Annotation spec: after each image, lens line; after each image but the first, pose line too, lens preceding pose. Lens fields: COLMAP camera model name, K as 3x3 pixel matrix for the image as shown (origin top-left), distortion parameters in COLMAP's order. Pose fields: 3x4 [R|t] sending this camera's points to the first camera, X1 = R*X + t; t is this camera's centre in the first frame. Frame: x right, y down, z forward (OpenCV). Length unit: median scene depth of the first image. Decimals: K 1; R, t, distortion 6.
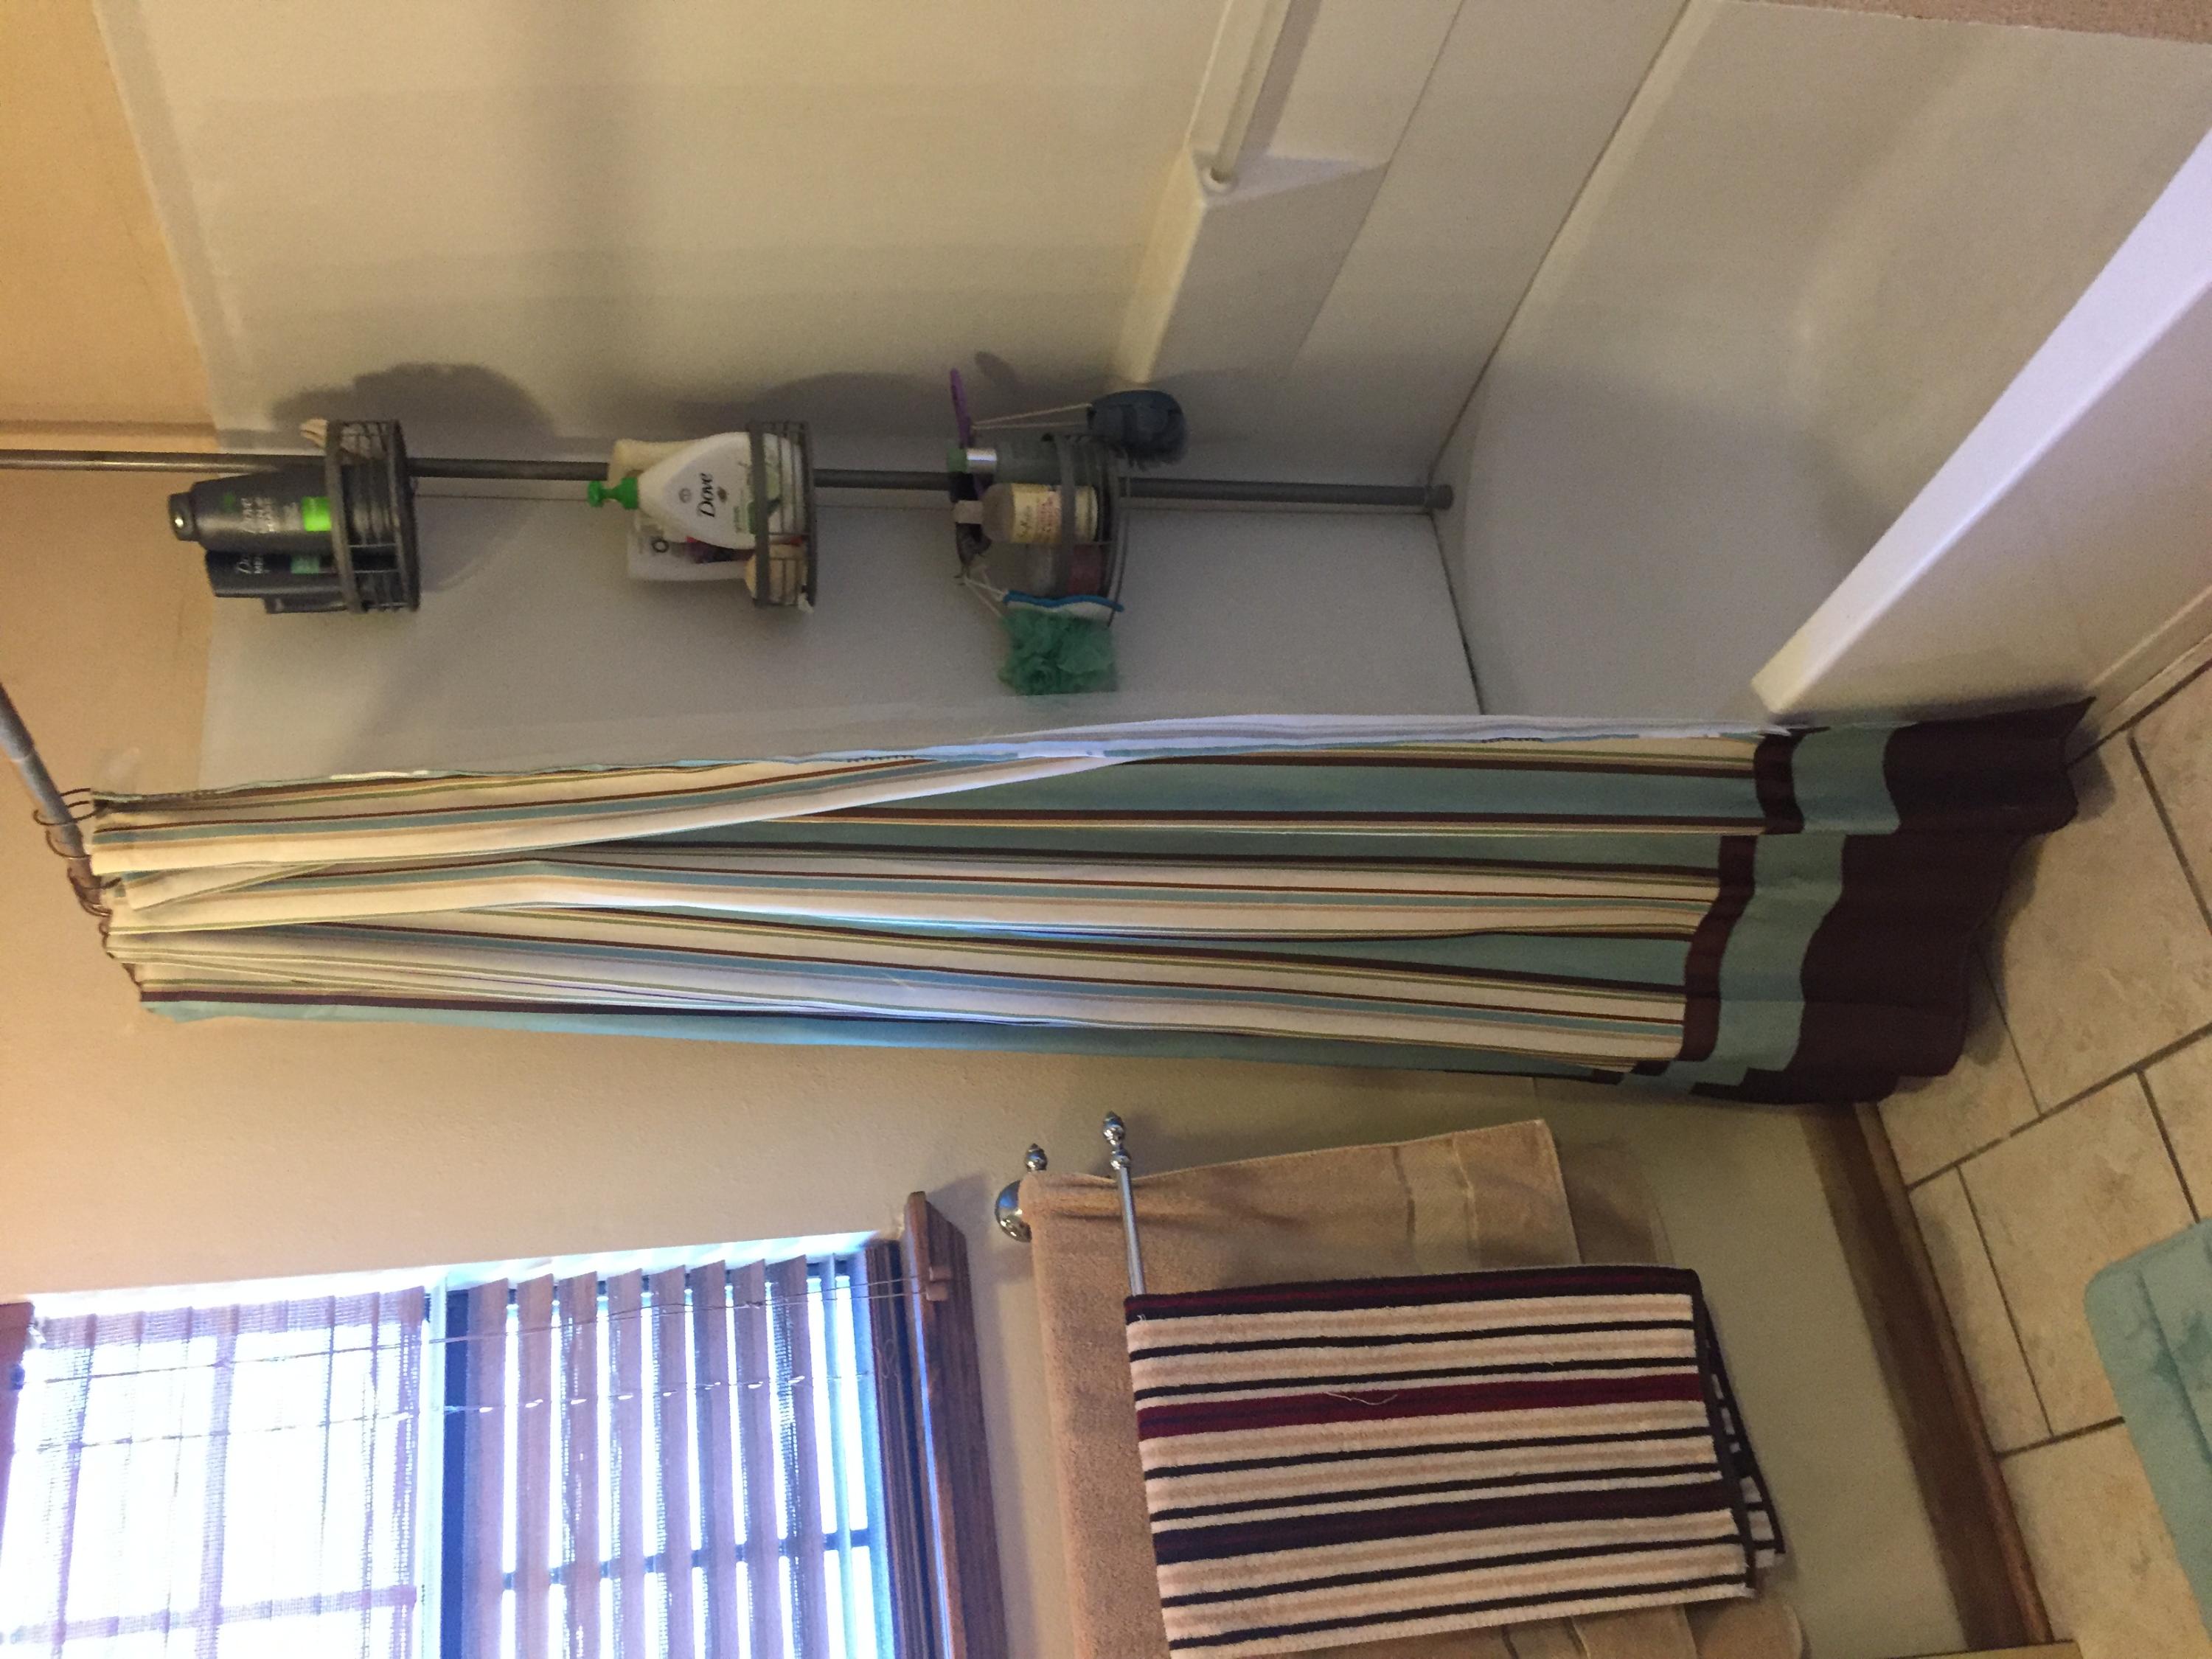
lens RADIAL K [[1899.5, 0, 1108.1], [0, 1899.5, 819.2], [0, 0, 1]] dist [0.082661, -0.118826]
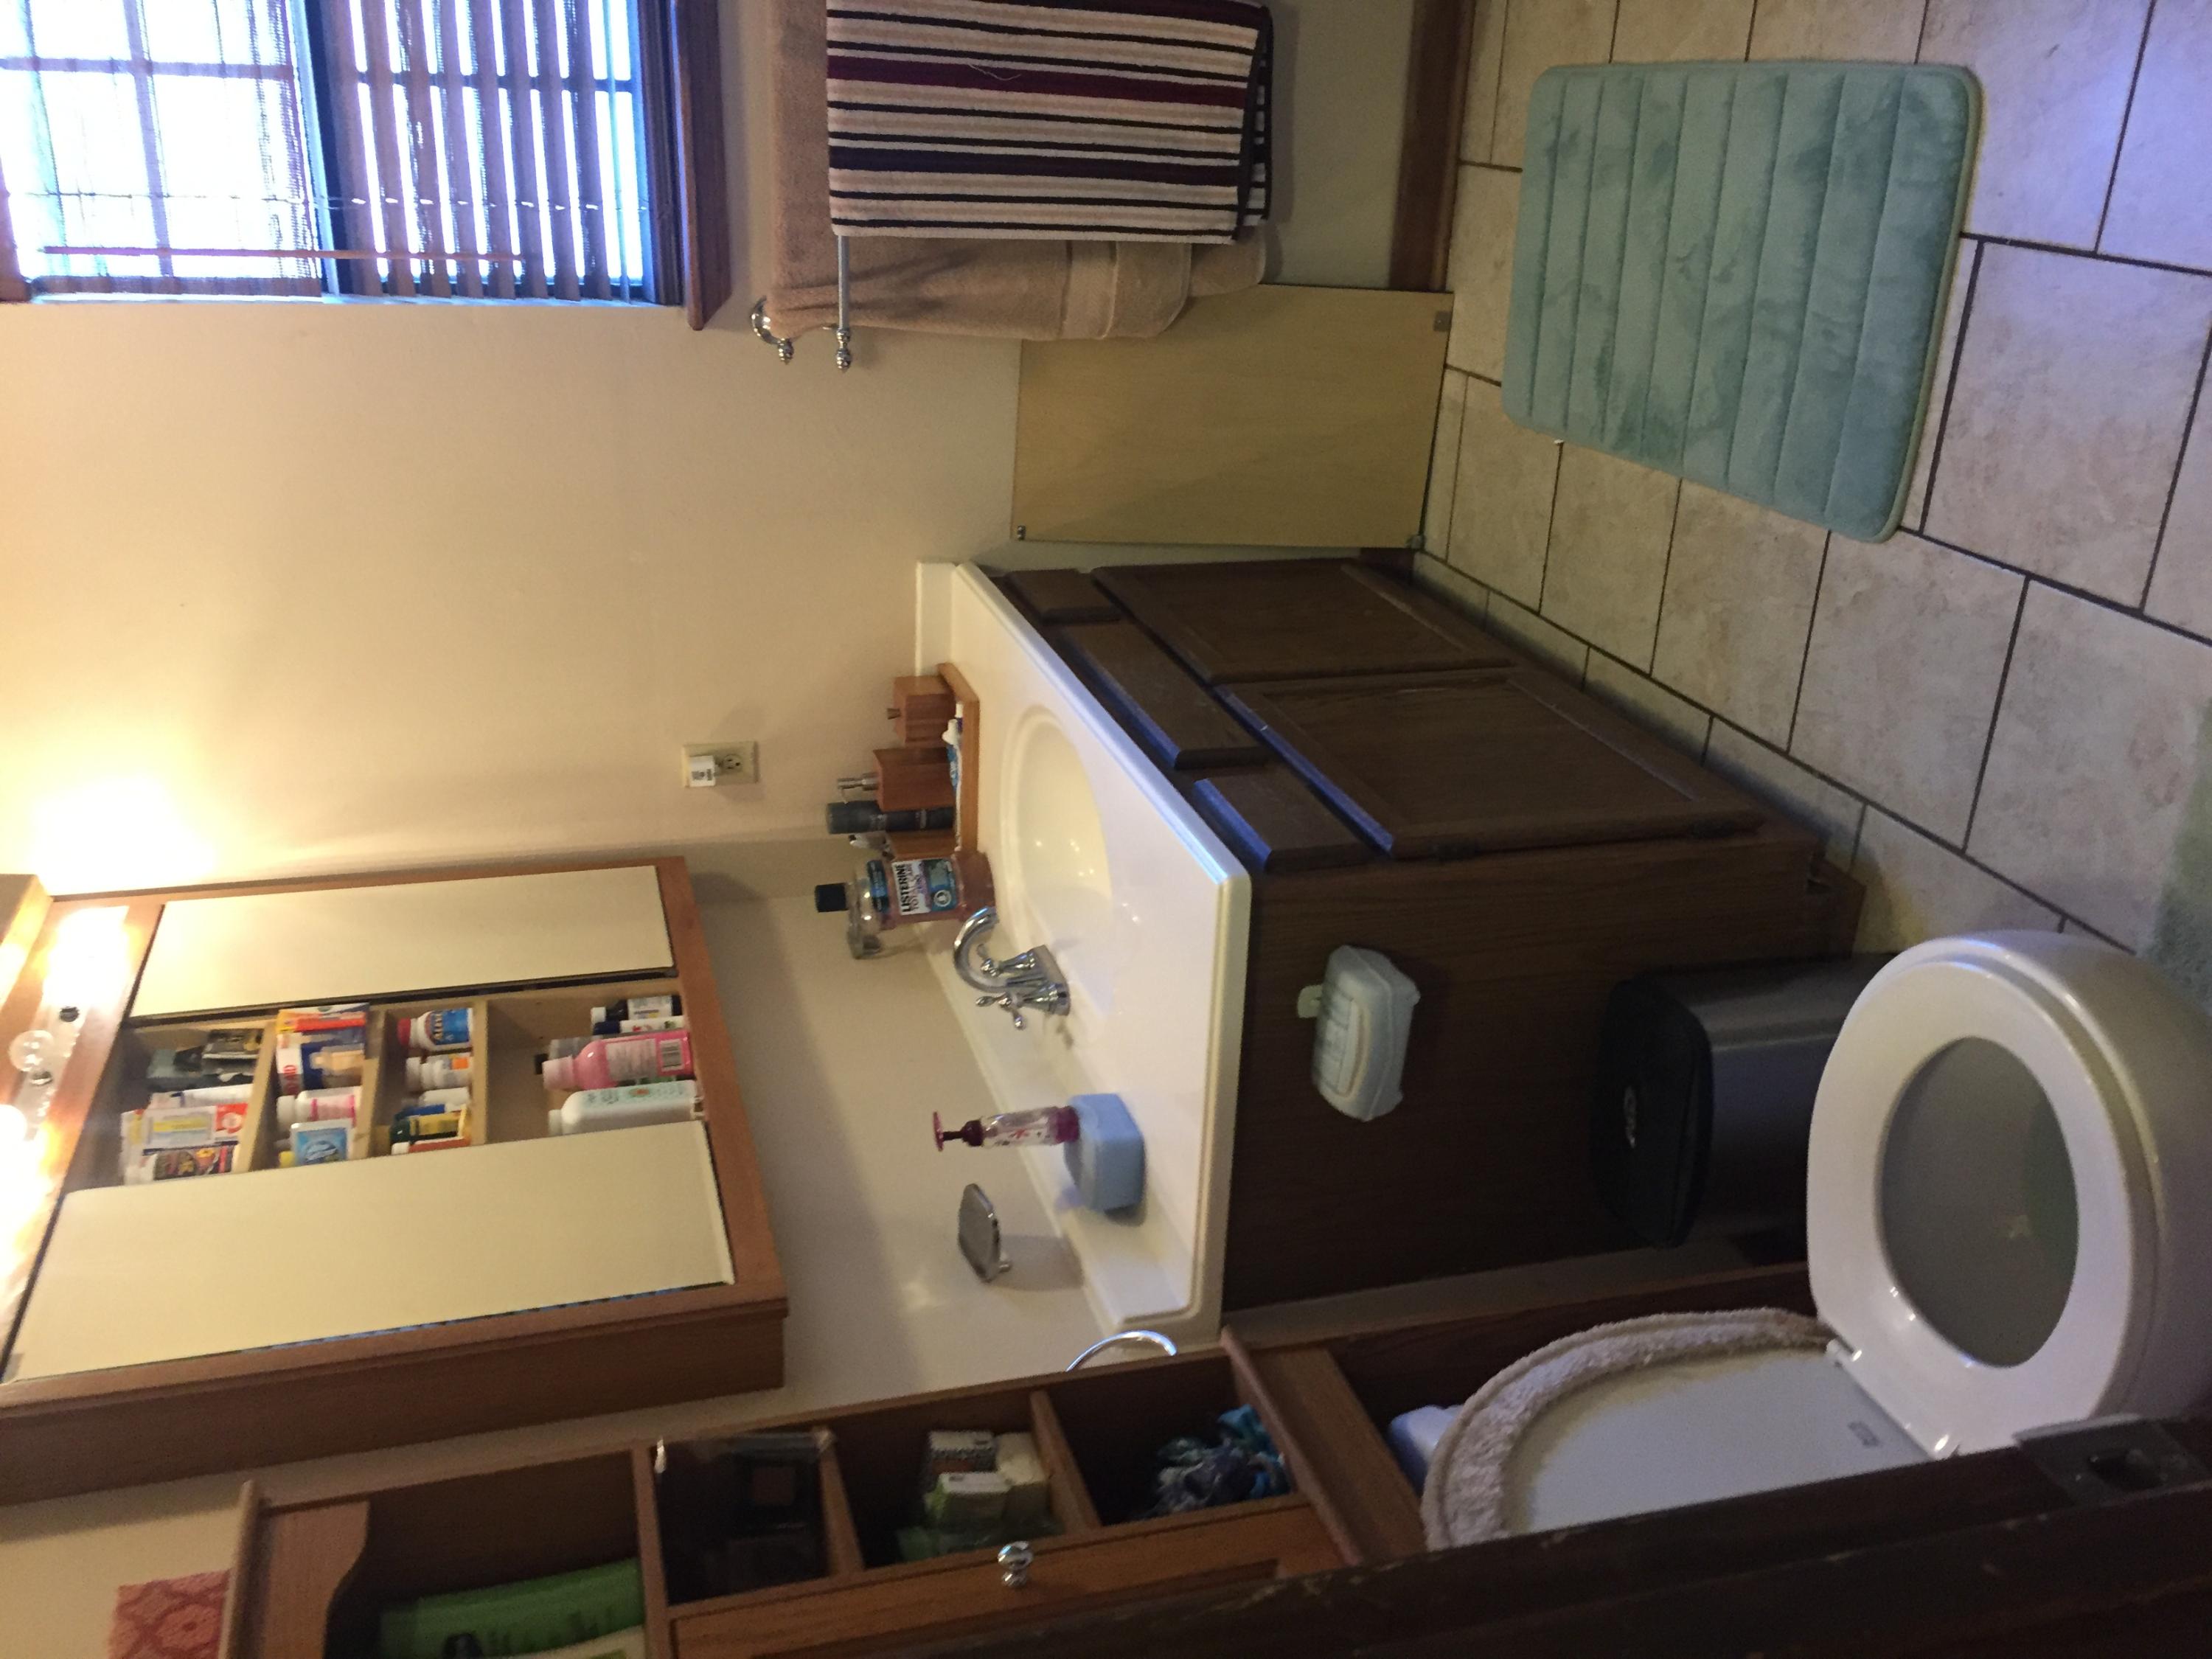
lens RADIAL K [[1899.5, 0, 1108.2], [0, 1899.5, 852.6], [0, 0, 1]] dist [0.082661, -0.118826]
pose [[0.981151, 0.124803, 0.147535, 0.077293], [-0.193240, 0.636358, 0.746797, -0.377078], [-0.000682, -0.761231, 0.648481, -0.312910]]
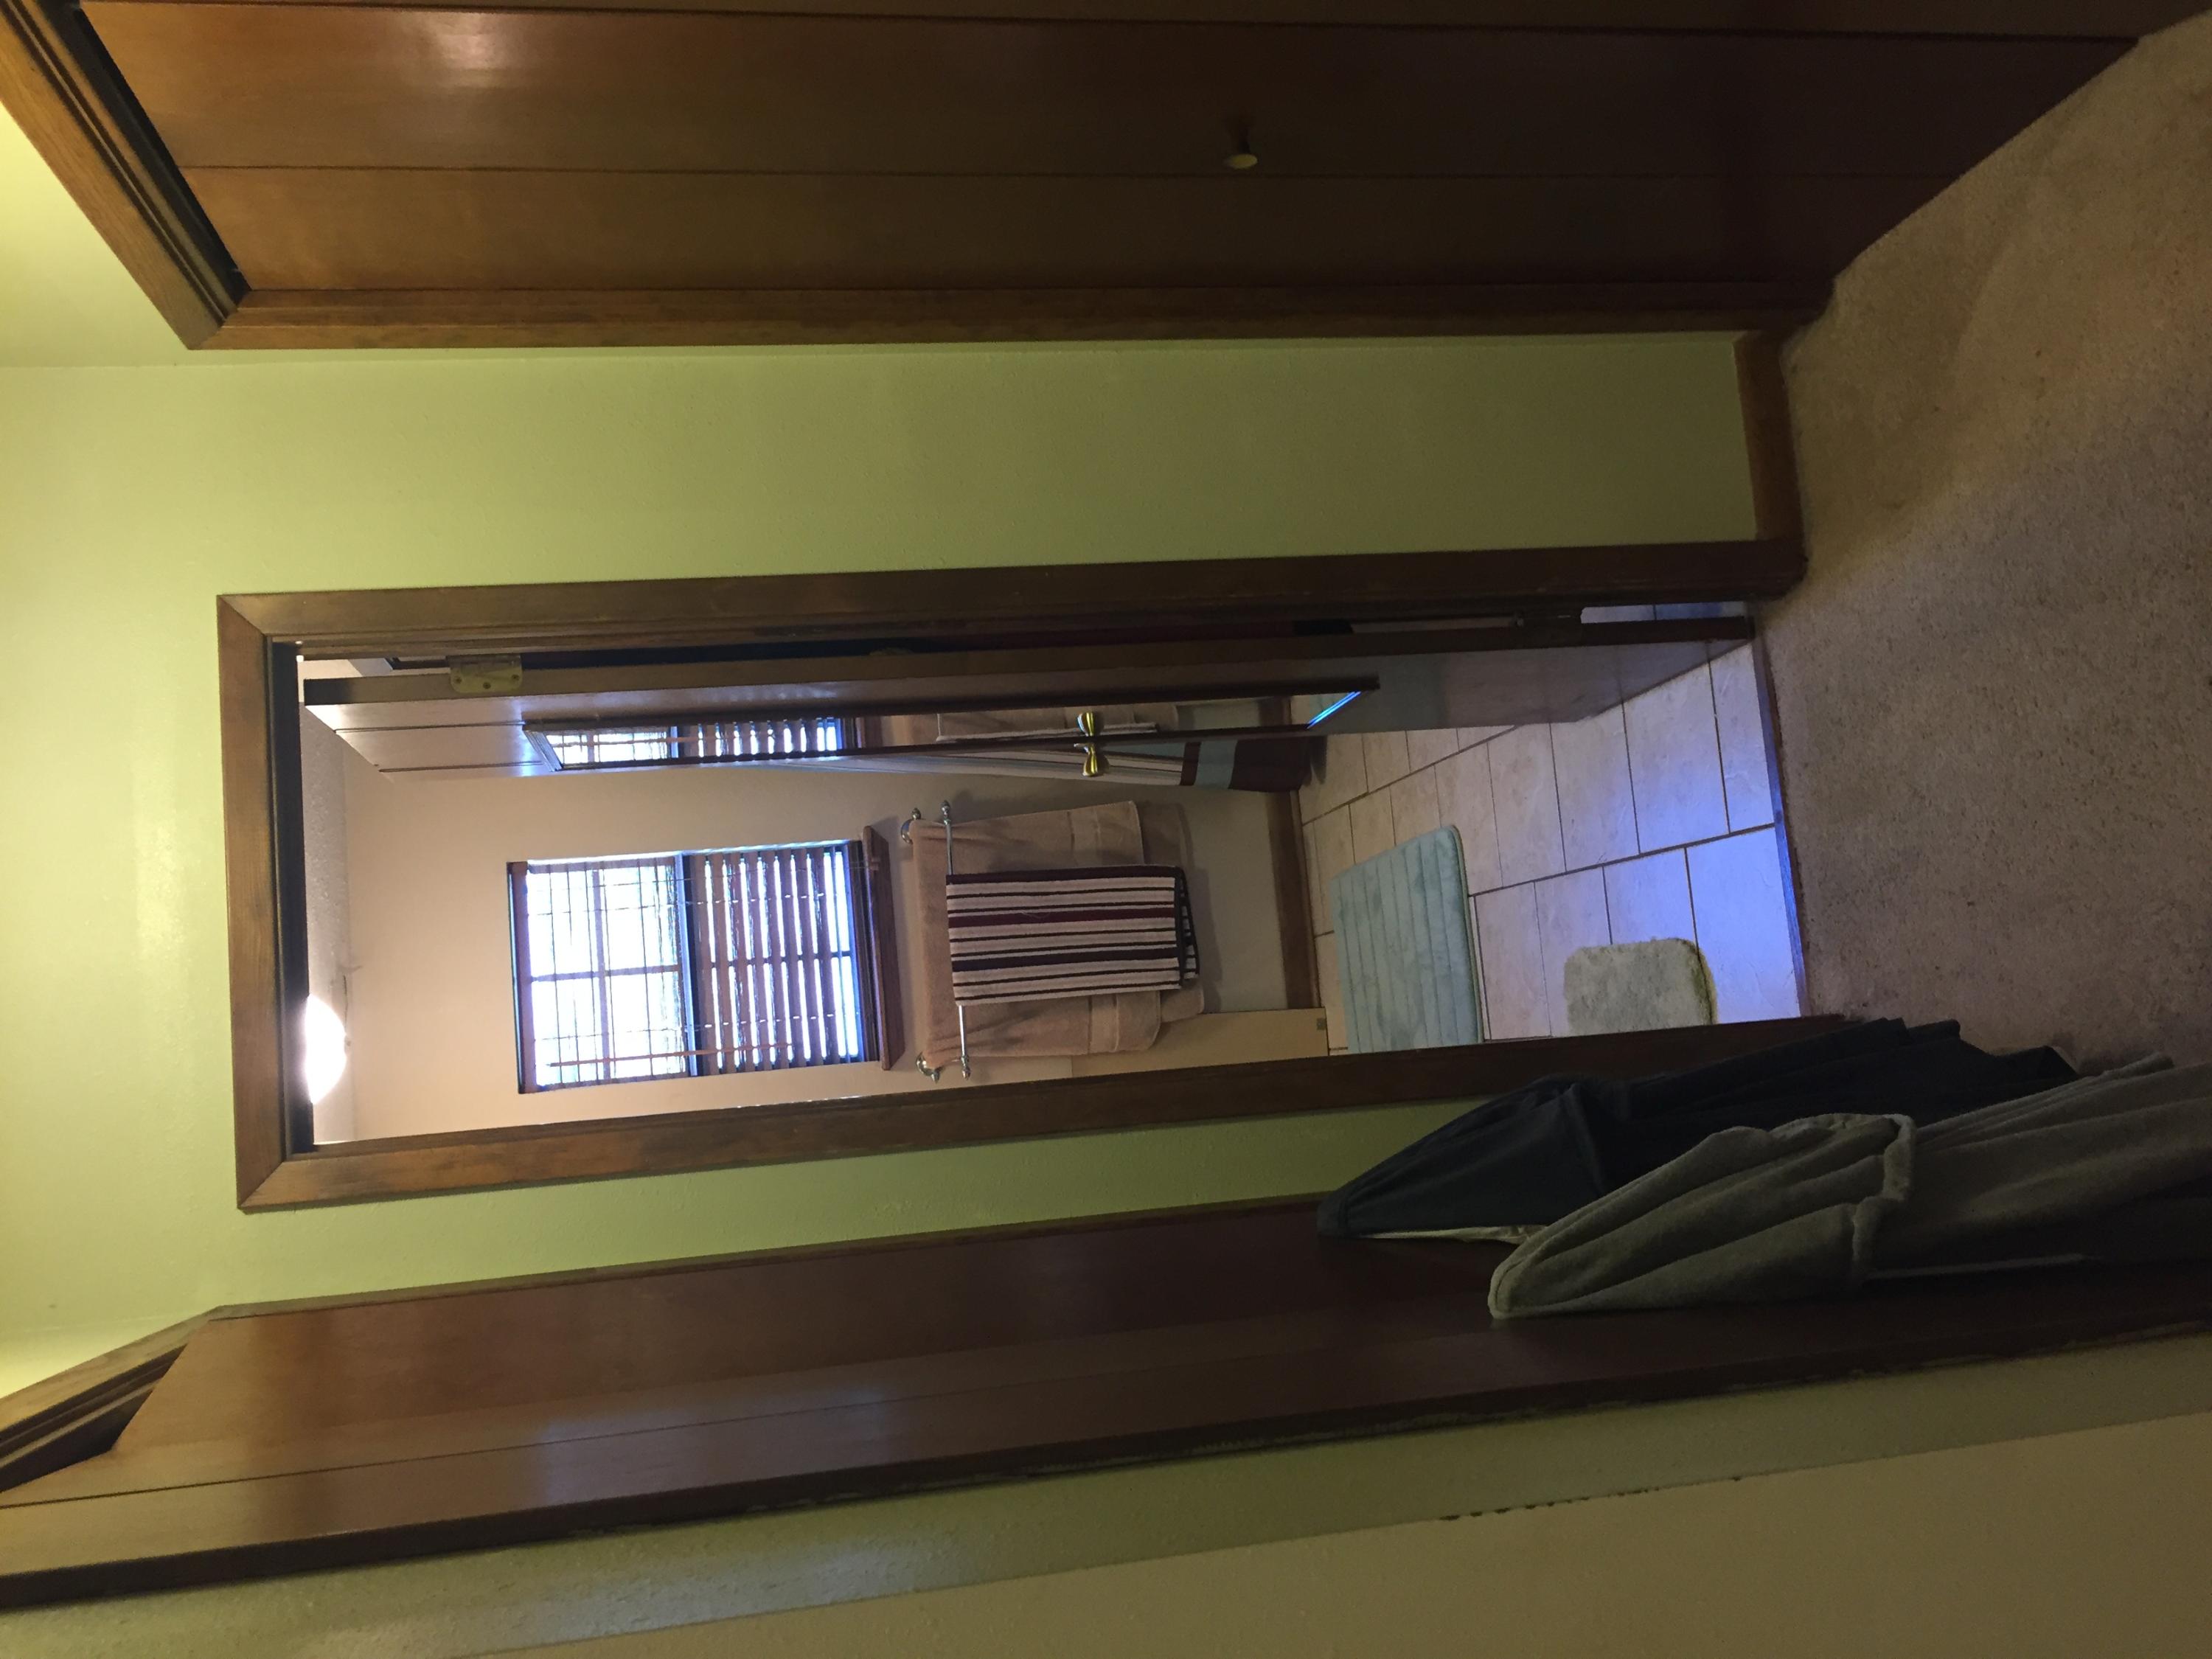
lens RADIAL K [[1899.5, 0, 1093.8], [0, 1899.5, 806.2], [0, 0, 1]] dist [0.082661, -0.118826]
pose [[0.998743, 0.039121, -0.031338, 0.280307], [-0.026253, 0.940847, 0.337812, -0.696748], [0.042700, -0.336565, 0.940692, -1.348371]]
